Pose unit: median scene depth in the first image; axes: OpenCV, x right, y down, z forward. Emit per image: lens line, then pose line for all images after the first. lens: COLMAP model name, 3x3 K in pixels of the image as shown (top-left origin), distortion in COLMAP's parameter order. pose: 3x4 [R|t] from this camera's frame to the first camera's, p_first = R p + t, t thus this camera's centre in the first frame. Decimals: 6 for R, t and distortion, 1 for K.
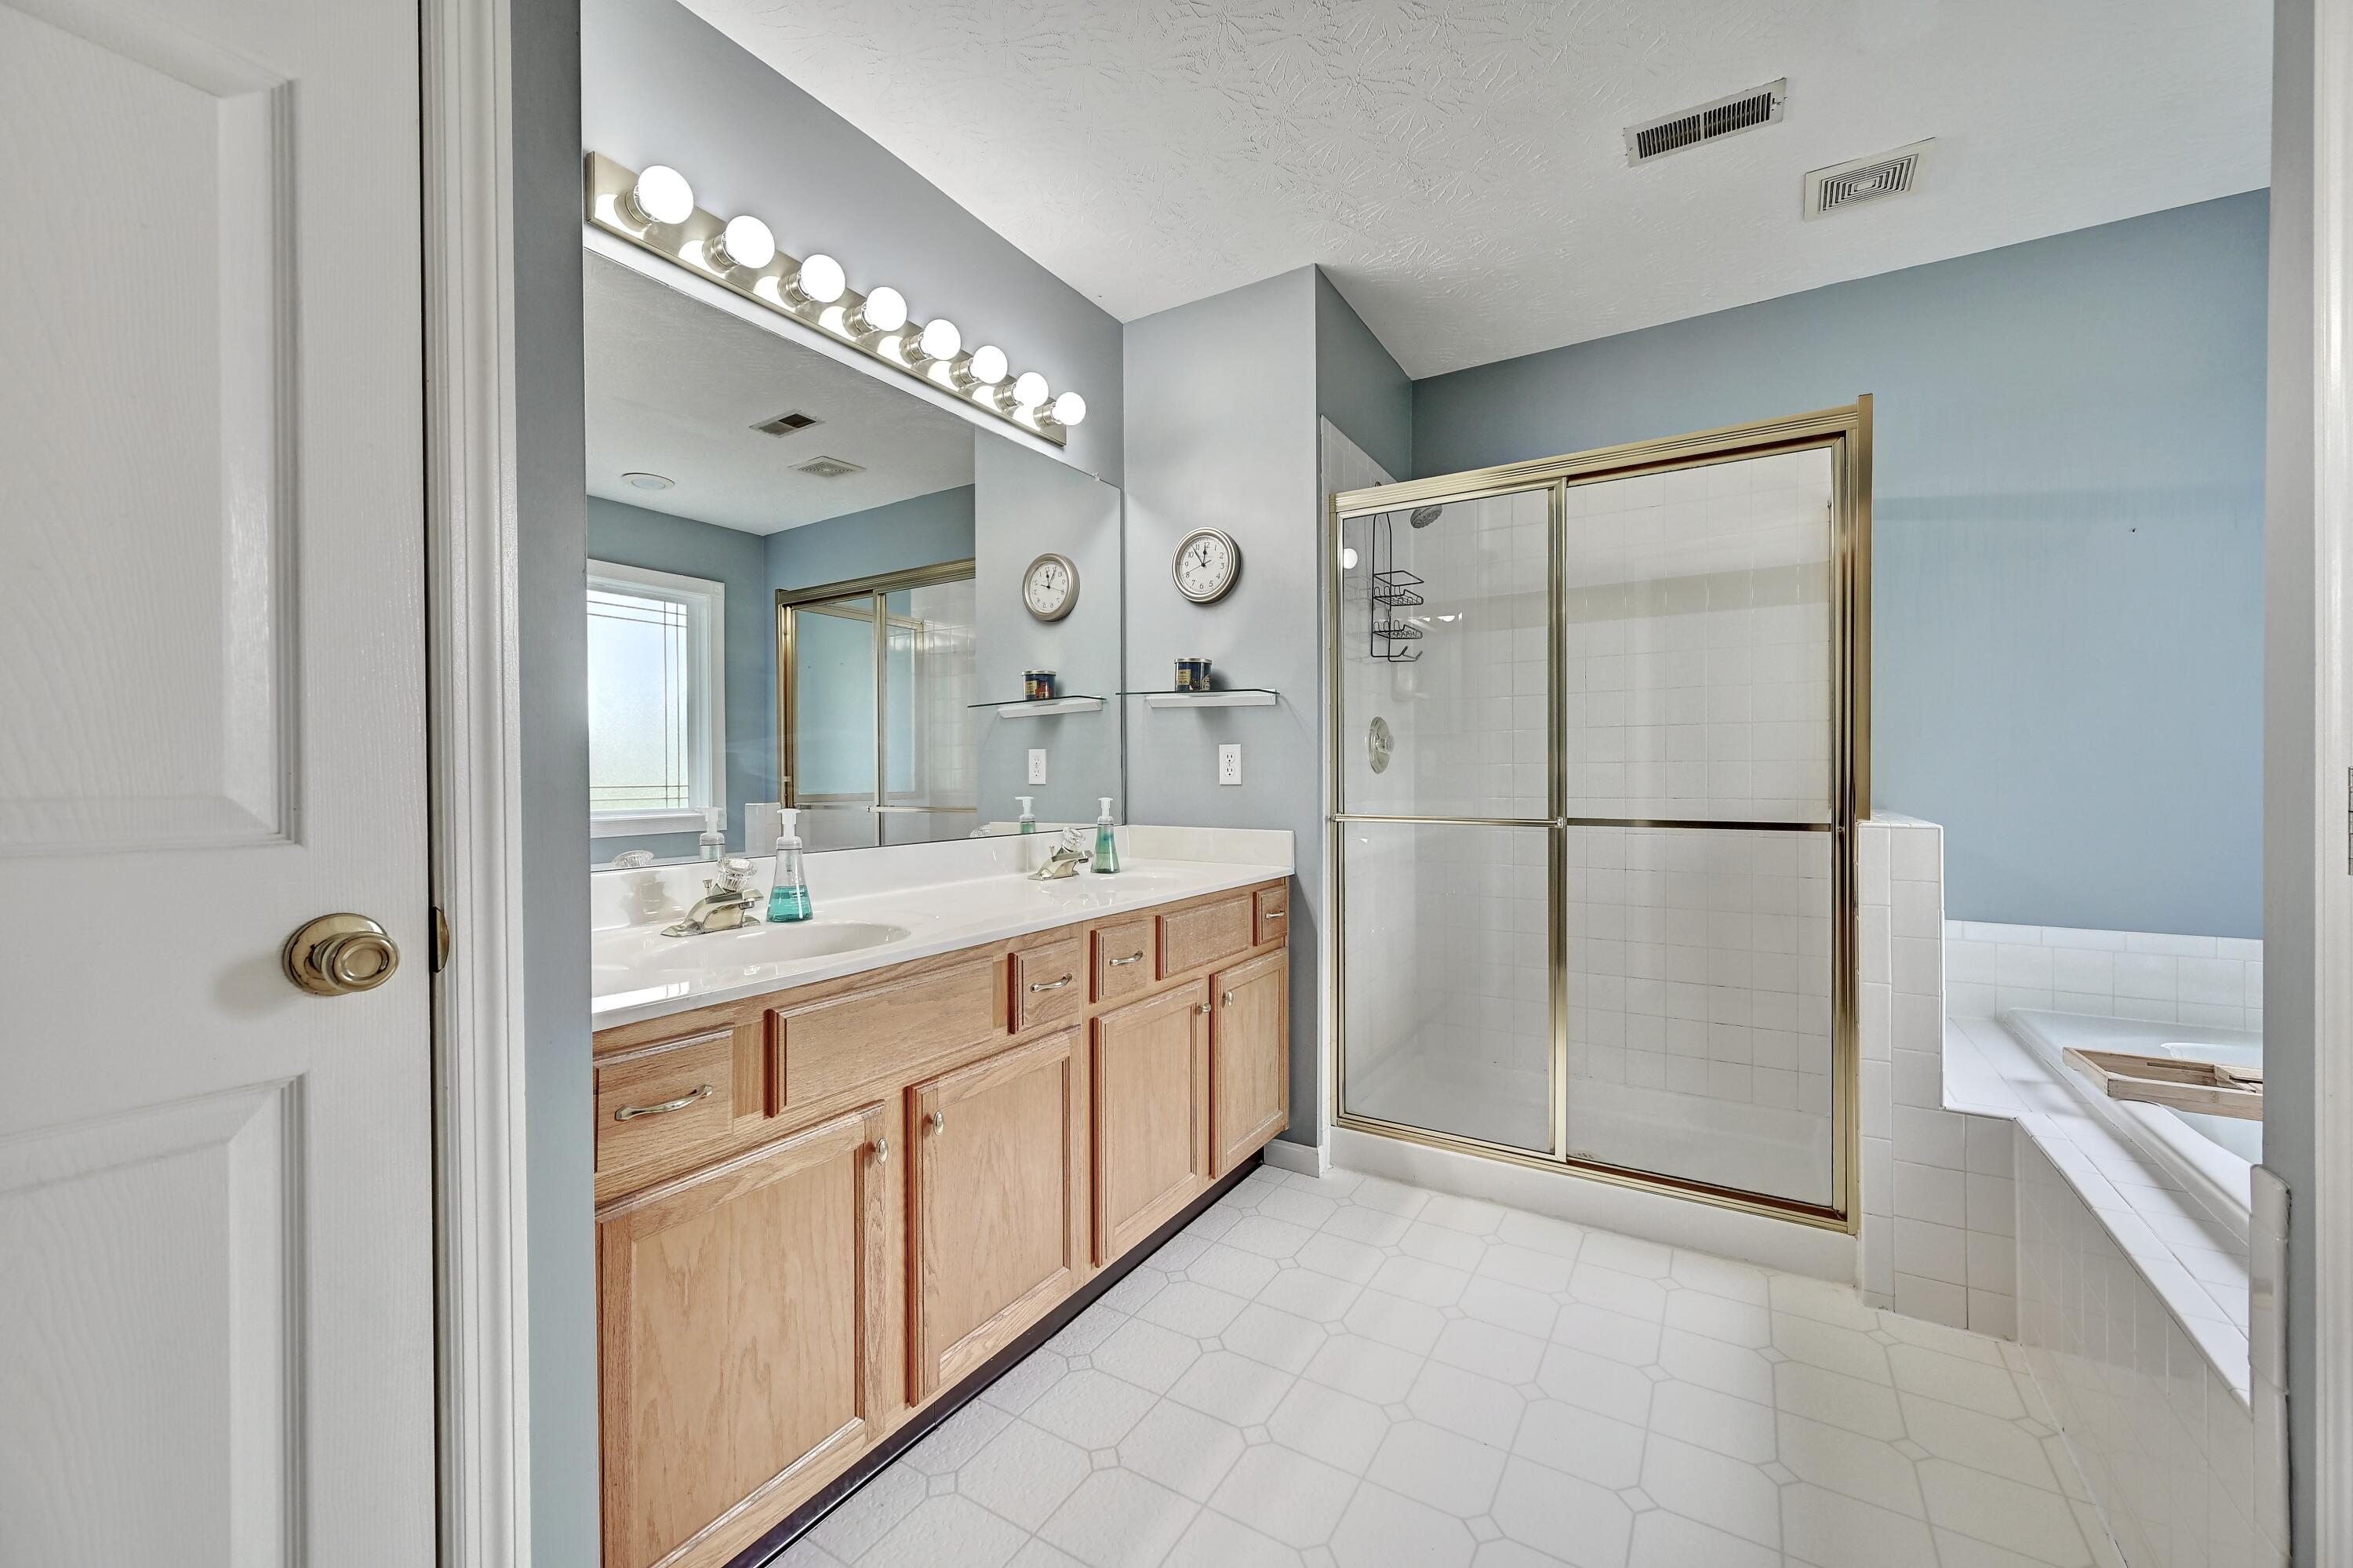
lens RADIAL K [[916.0, 0, 1178.2], [0, 916.0, 779.8], [0, 0, 1]] dist [-0.002463, -0.000135]
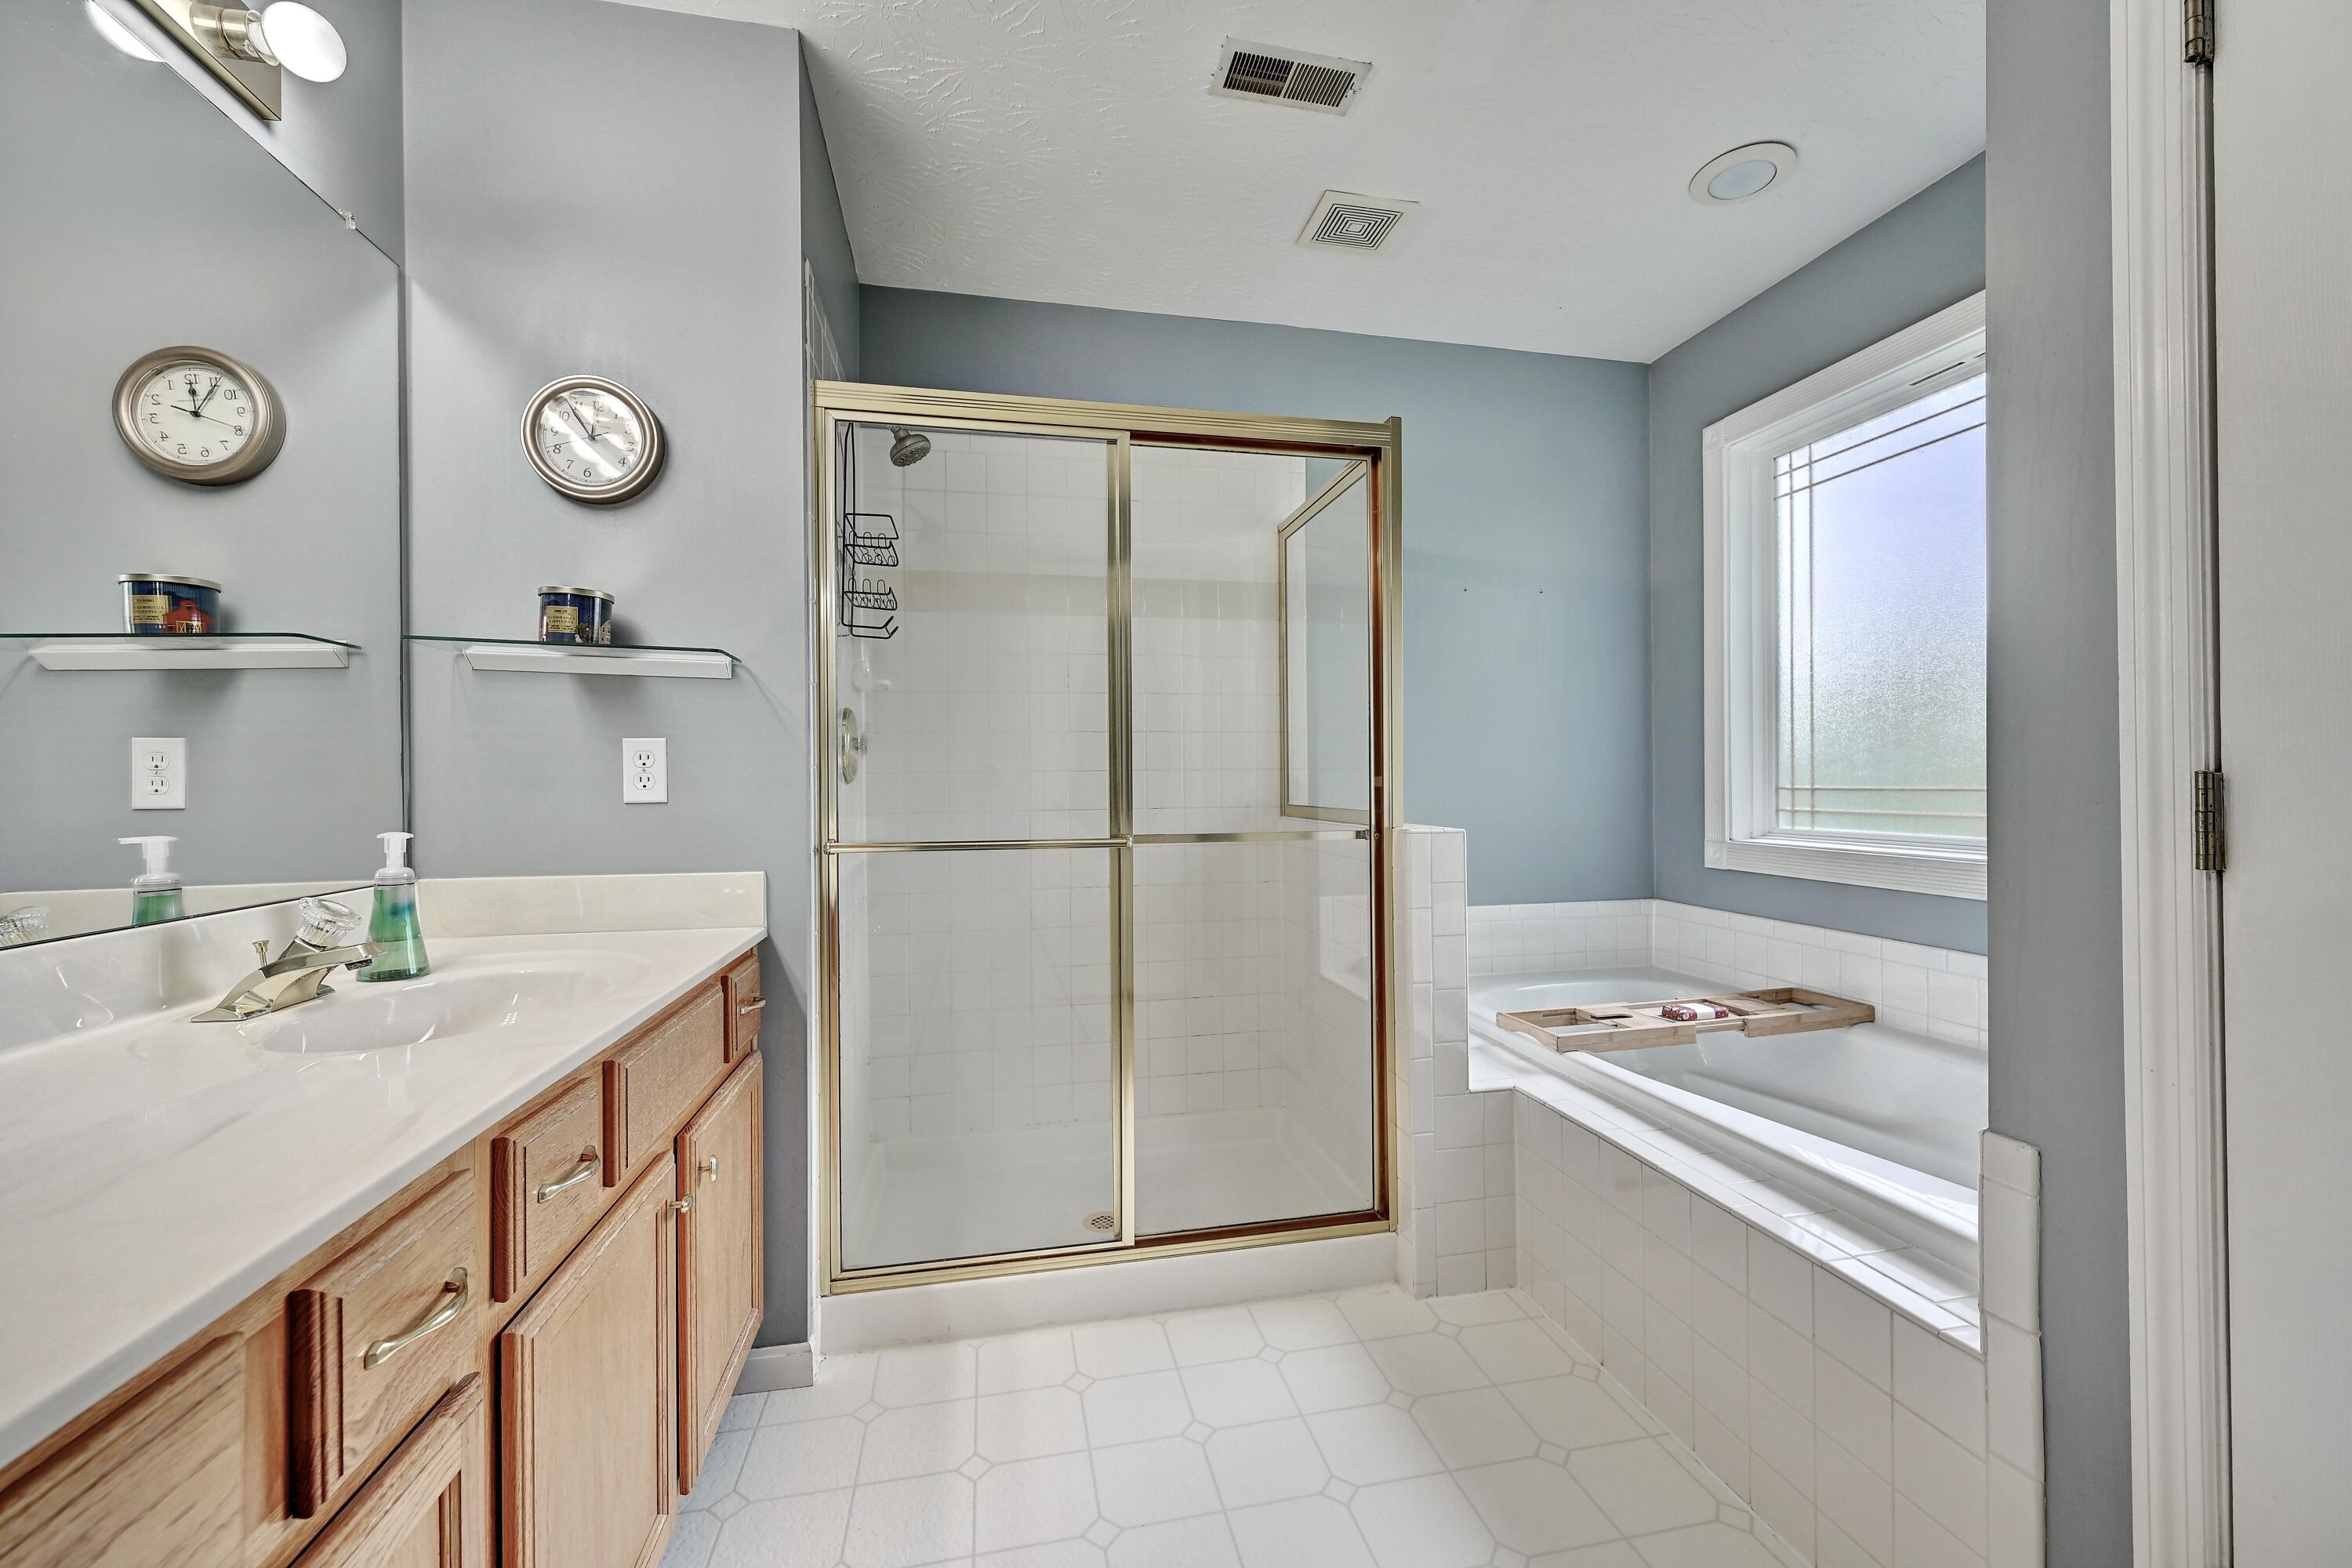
lens RADIAL K [[915.6, 0, 1176.2], [0, 915.6, 782.3], [0, 0, 1]] dist [-0.002463, -0.000135]
pose [[0.727194, -0.002347, 0.686428, -0.110360], [0.008493, 0.999948, -0.005578, -0.001976], [-0.686380, 0.009886, 0.727176, 0.317368]]
